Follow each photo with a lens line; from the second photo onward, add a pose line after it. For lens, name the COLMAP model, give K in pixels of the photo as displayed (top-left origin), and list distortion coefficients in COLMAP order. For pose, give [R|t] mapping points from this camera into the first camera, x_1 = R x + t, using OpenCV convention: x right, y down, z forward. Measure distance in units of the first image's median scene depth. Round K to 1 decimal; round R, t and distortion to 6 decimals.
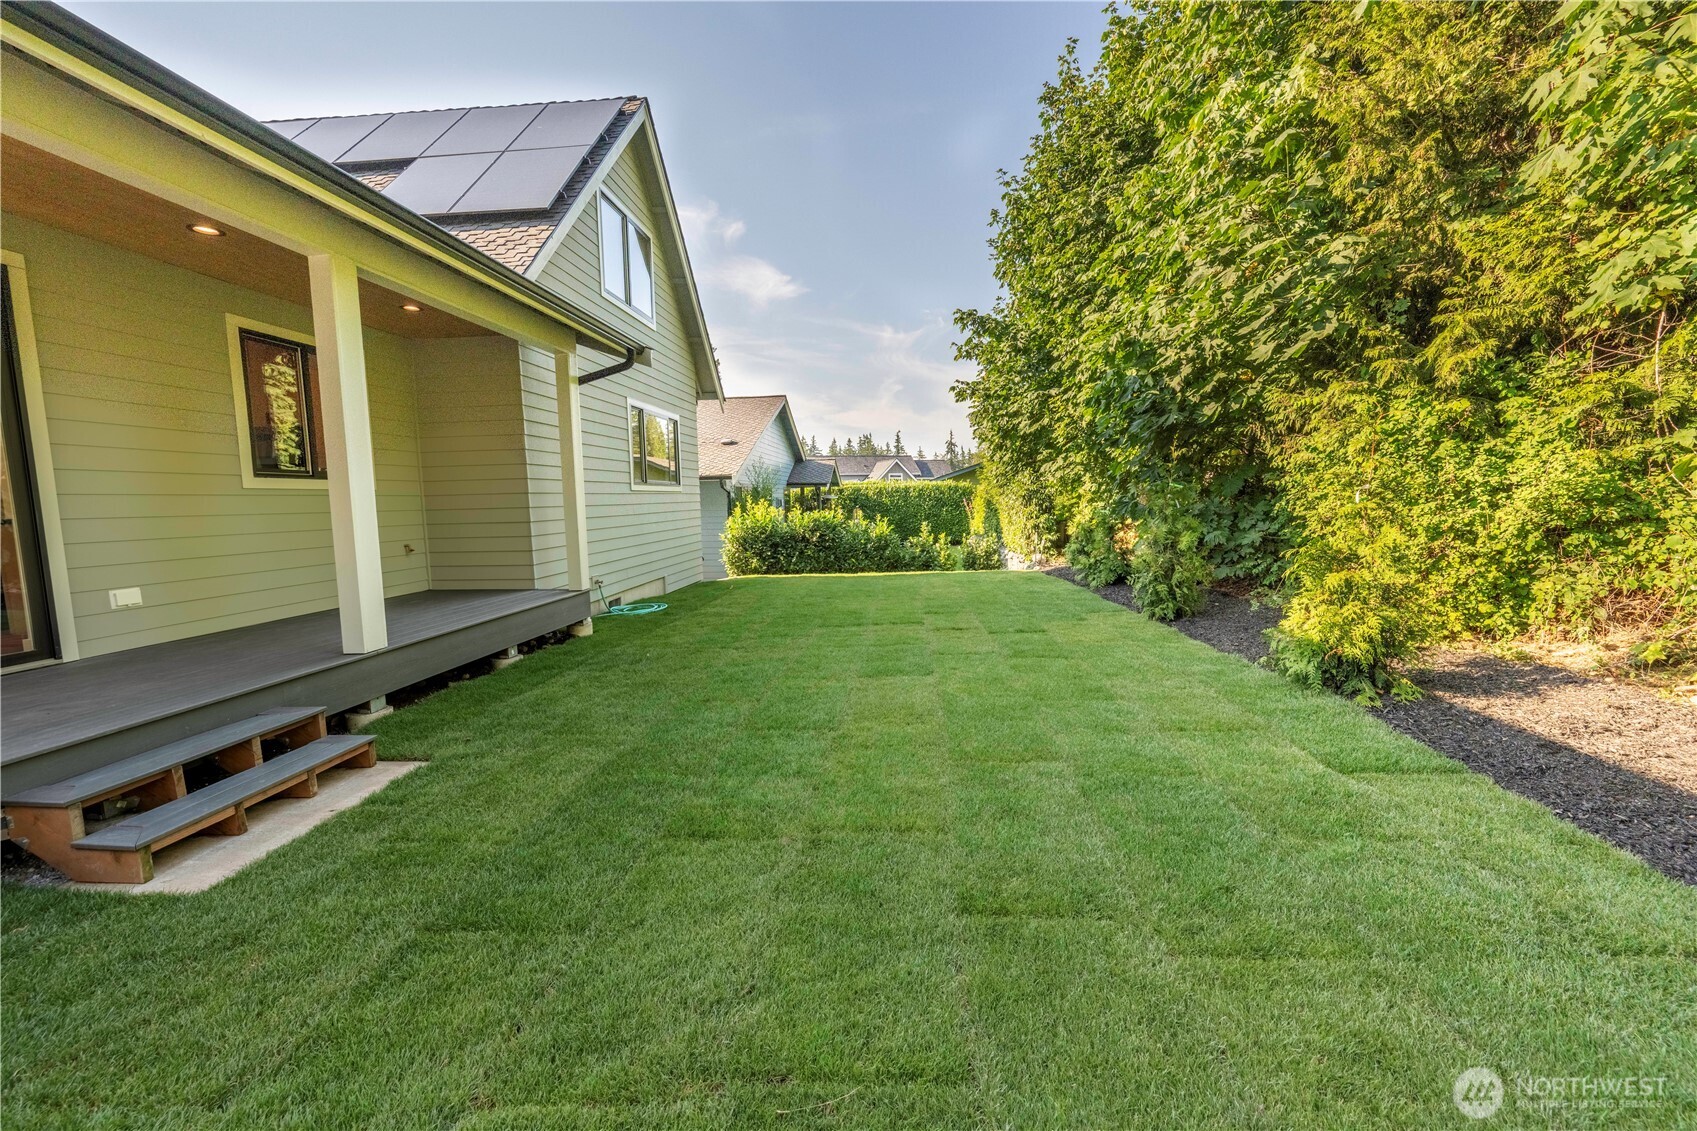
lens RADIAL K [[663.8, 0, 852.3], [0, 663.8, 565.8], [0, 0, 1]] dist [-0.002660, -0.000009]
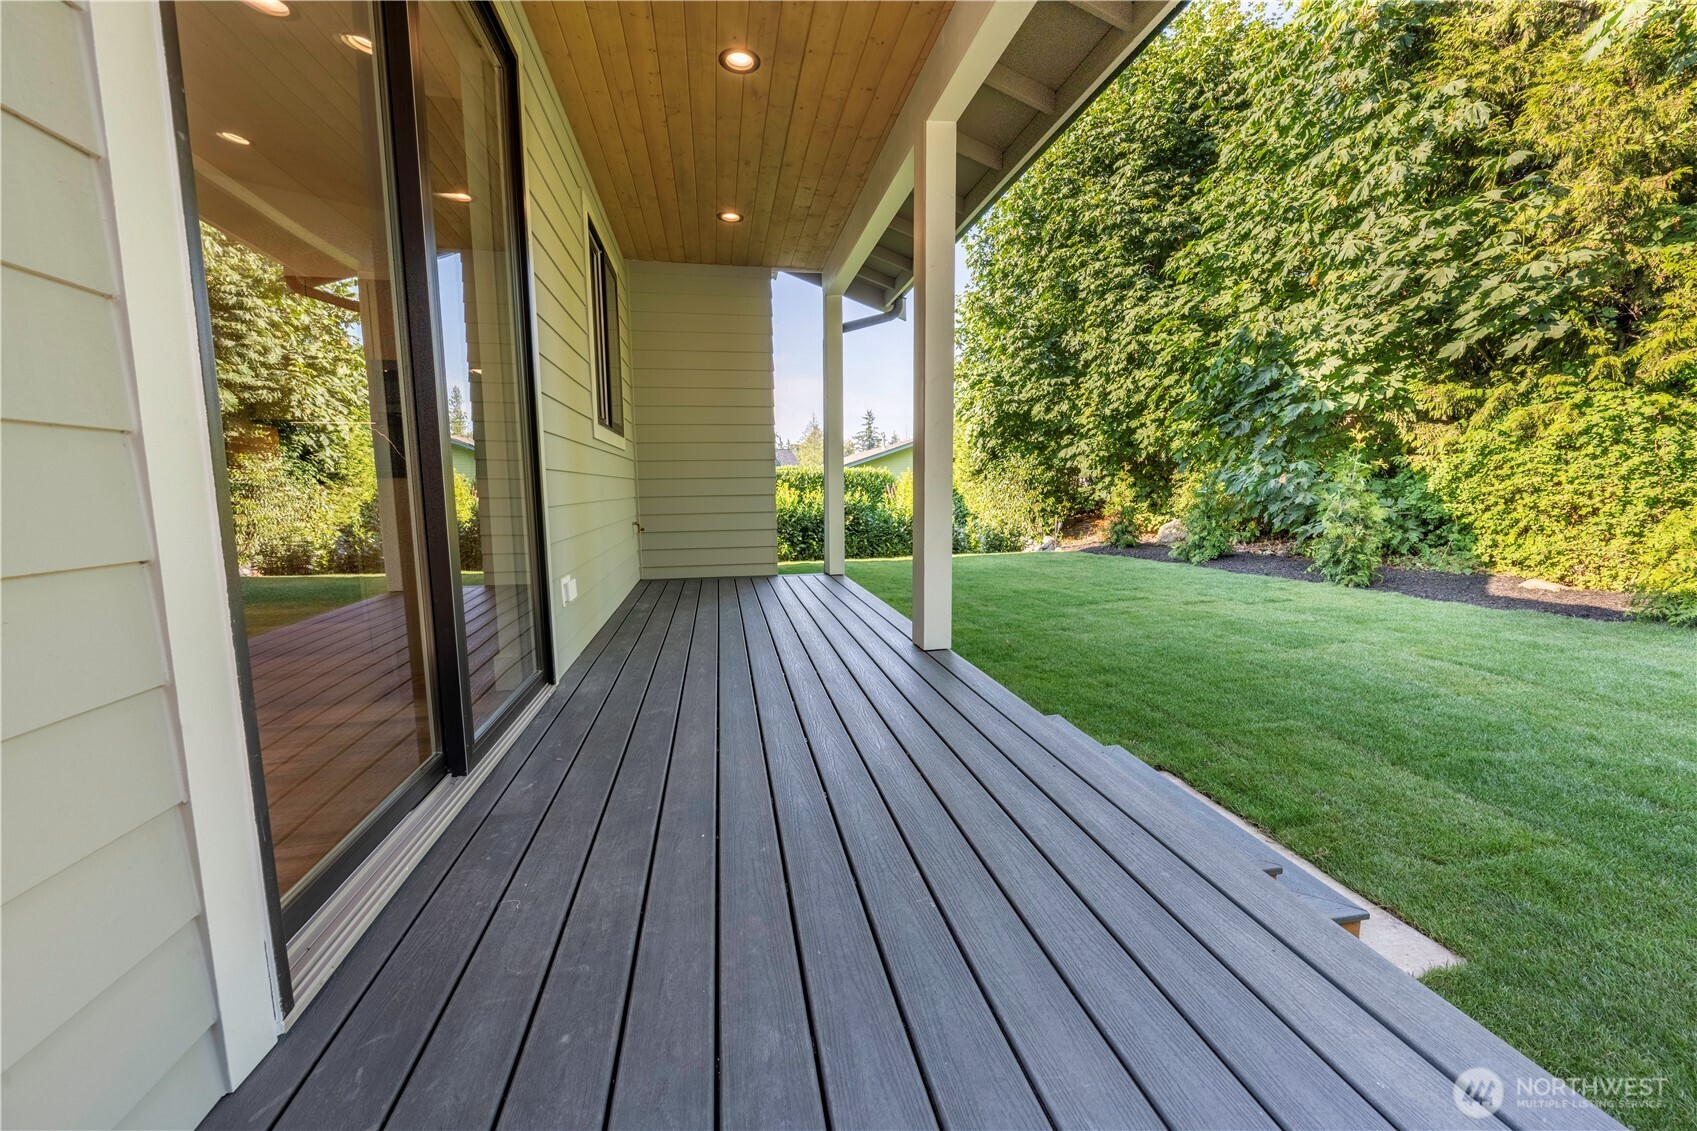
lens RADIAL K [[663.8, 0, 852.3], [0, 663.8, 565.8], [0, 0, 1]] dist [-0.002660, -0.000009]
pose [[0.959290, -0.025216, 0.281294, -0.602582], [0.021447, 0.999634, 0.016472, 0.011126], [-0.281606, -0.009769, 0.959480, 0.168541]]
